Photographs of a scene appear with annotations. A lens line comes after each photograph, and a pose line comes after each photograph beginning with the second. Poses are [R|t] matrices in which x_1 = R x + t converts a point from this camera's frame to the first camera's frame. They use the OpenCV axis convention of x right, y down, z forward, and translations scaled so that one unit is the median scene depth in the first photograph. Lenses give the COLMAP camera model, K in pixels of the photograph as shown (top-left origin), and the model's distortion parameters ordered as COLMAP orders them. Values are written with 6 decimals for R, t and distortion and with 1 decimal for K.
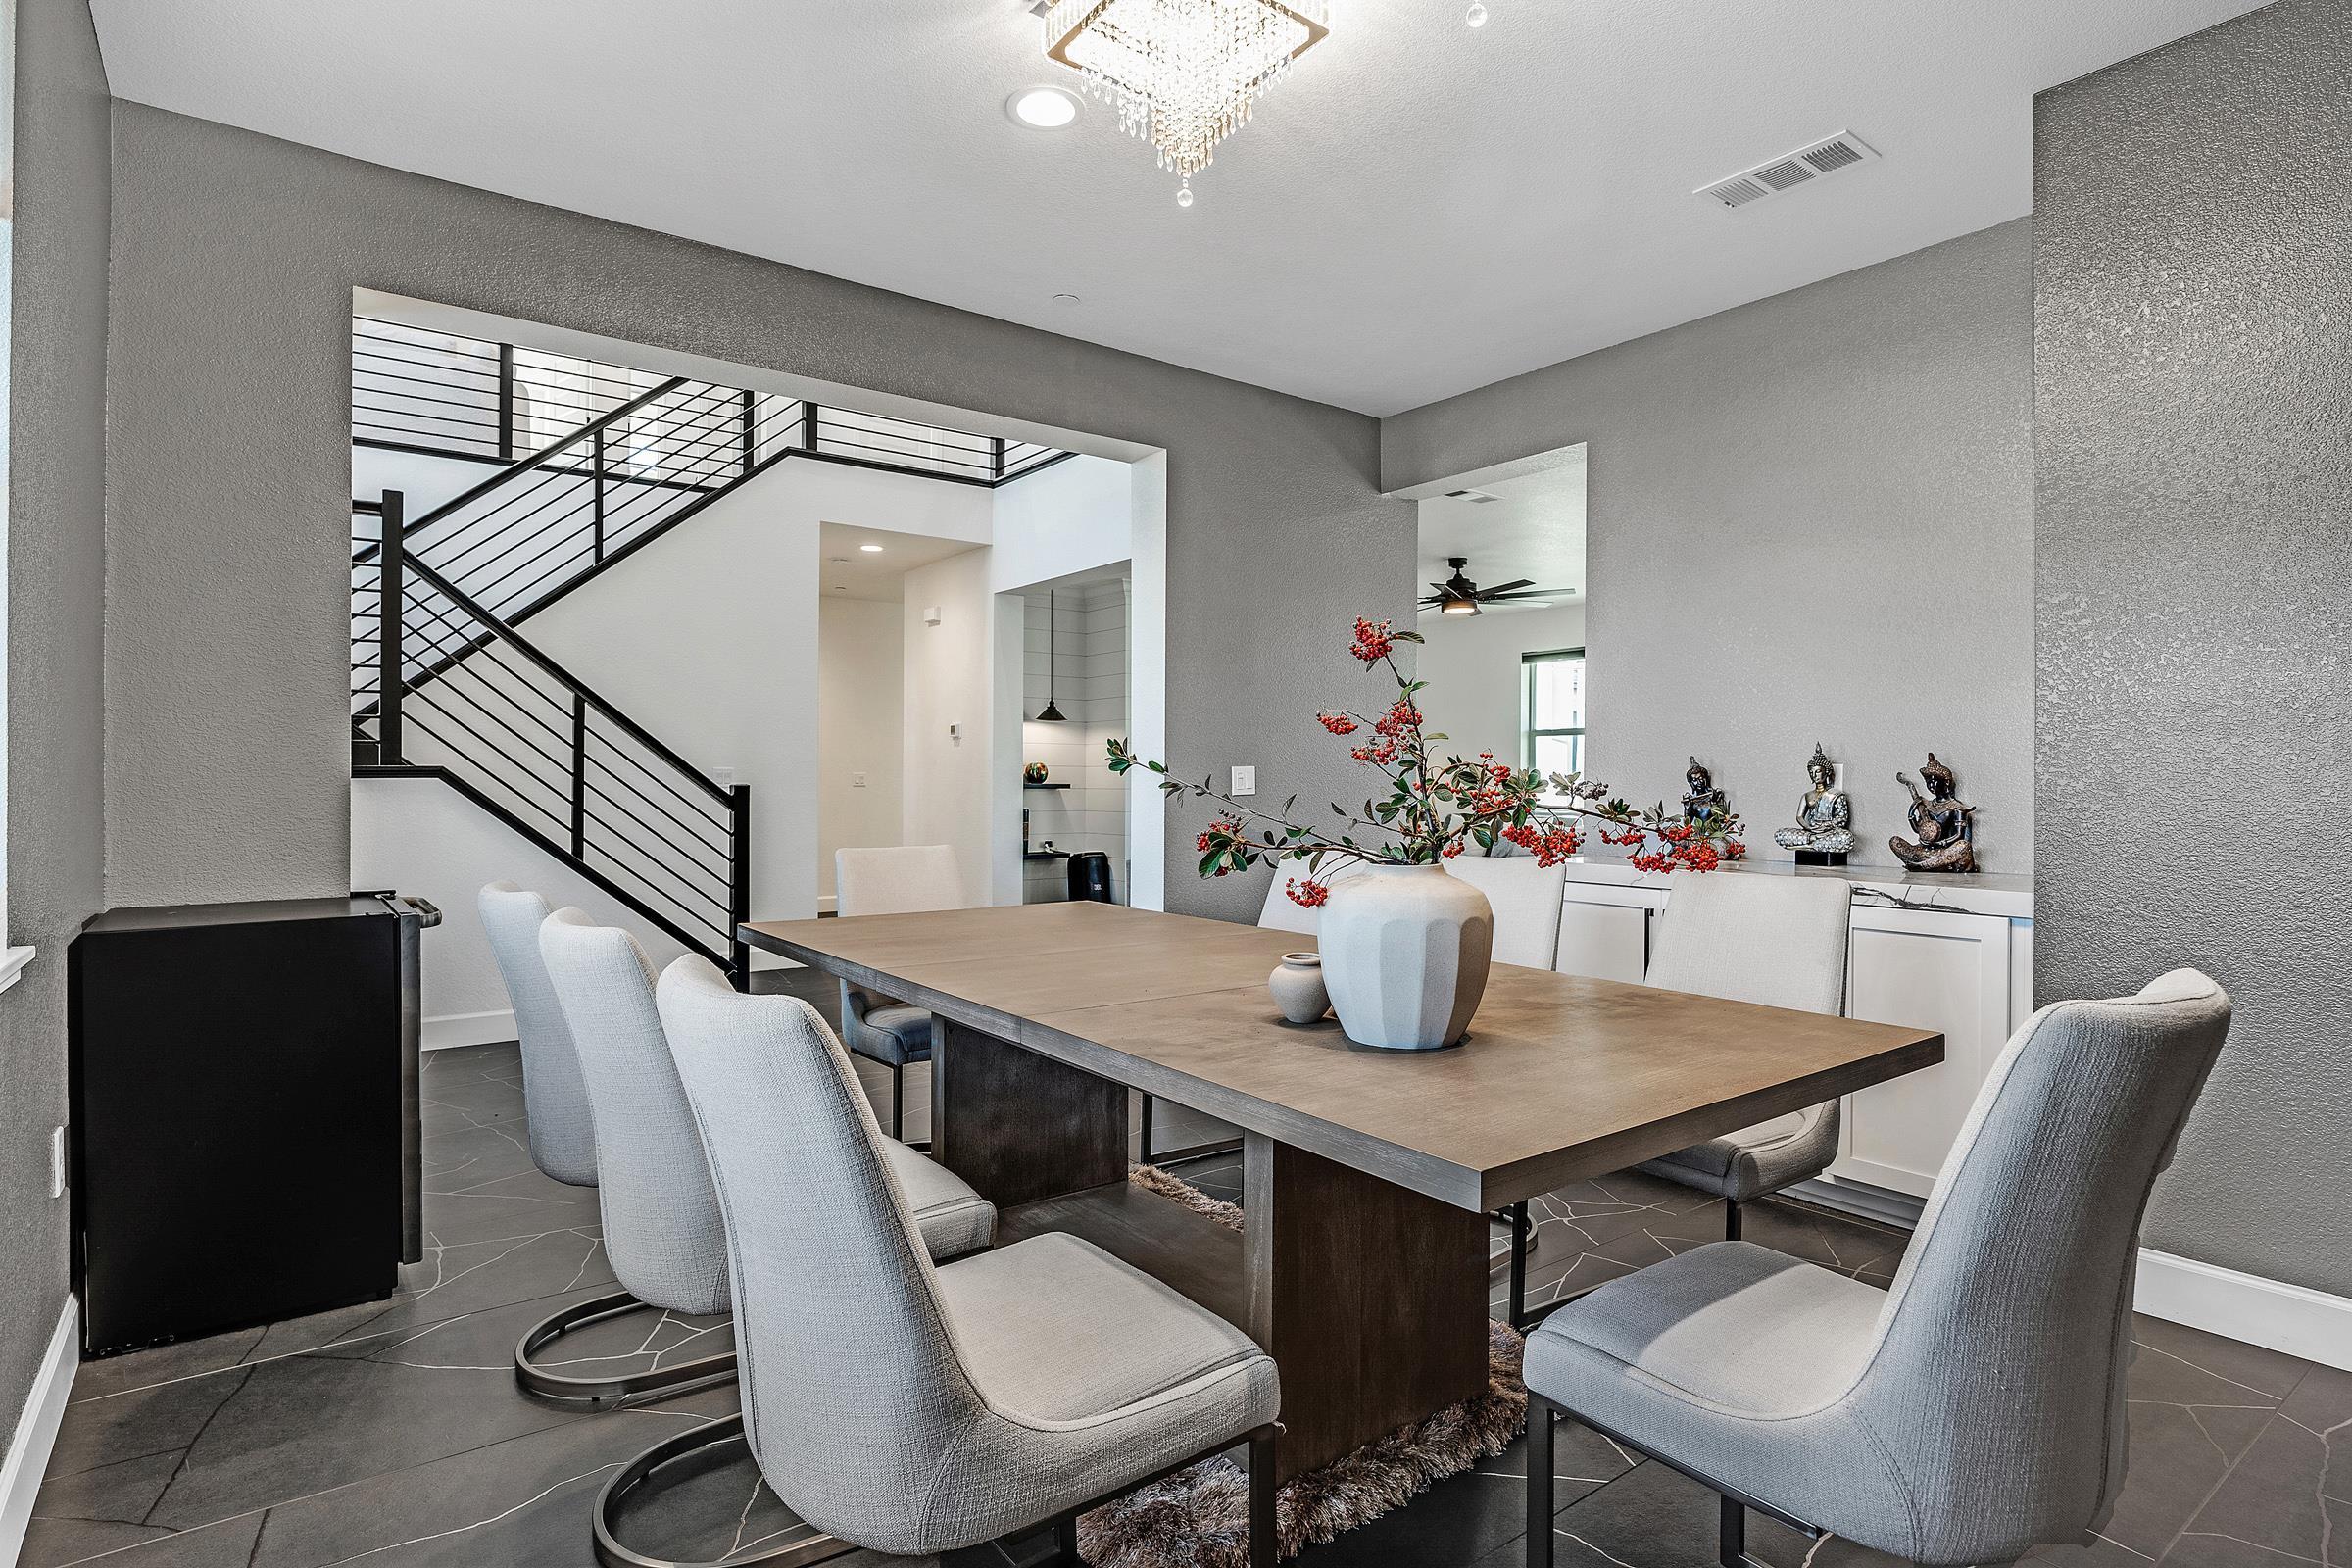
lens RADIAL K [[1236.8, 0, 1212.3], [0, 1236.8, 774.7], [0, 0, 1]] dist [-0.002242, -0.000389]
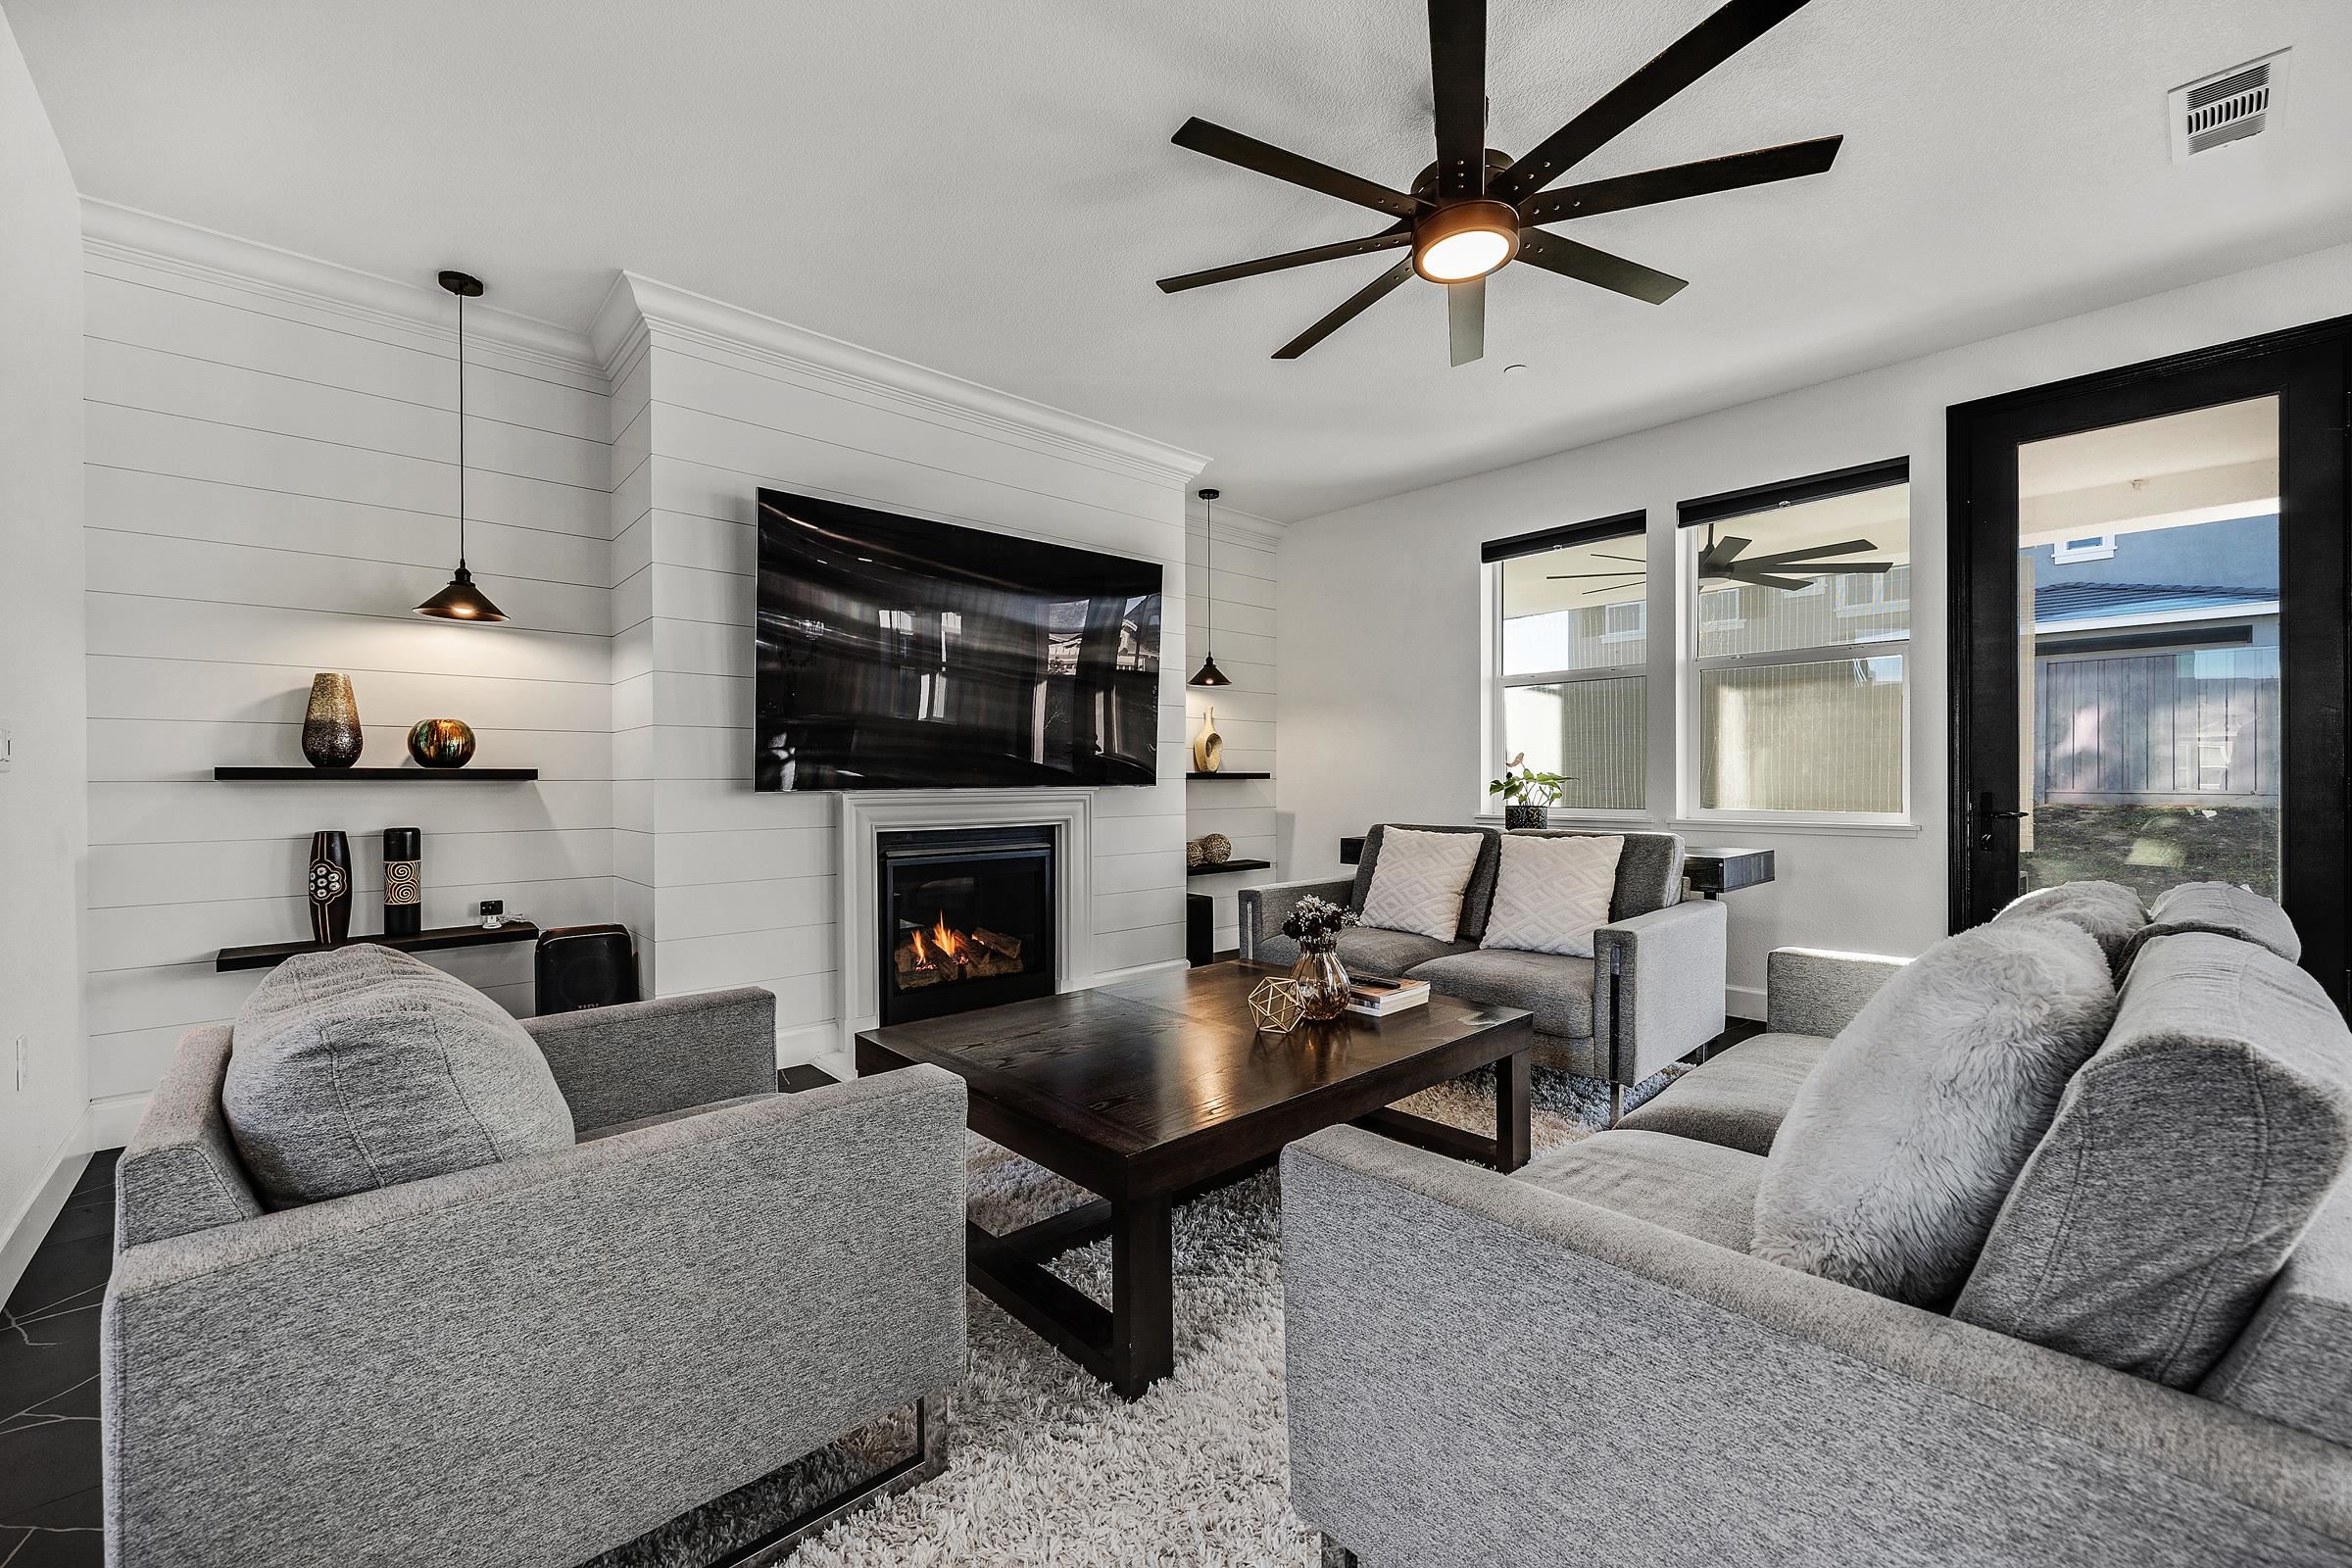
lens RADIAL K [[948.7, 0, 1179.2], [0, 948.7, 781.3], [0, 0, 1]] dist [-0.000230, -0.001014]
pose [[0.996852, -0.006087, 0.079049, 0.108357], [0.005505, 0.999956, 0.007590, 0.013310], [-0.079092, -0.007131, 0.996842, 0.836241]]
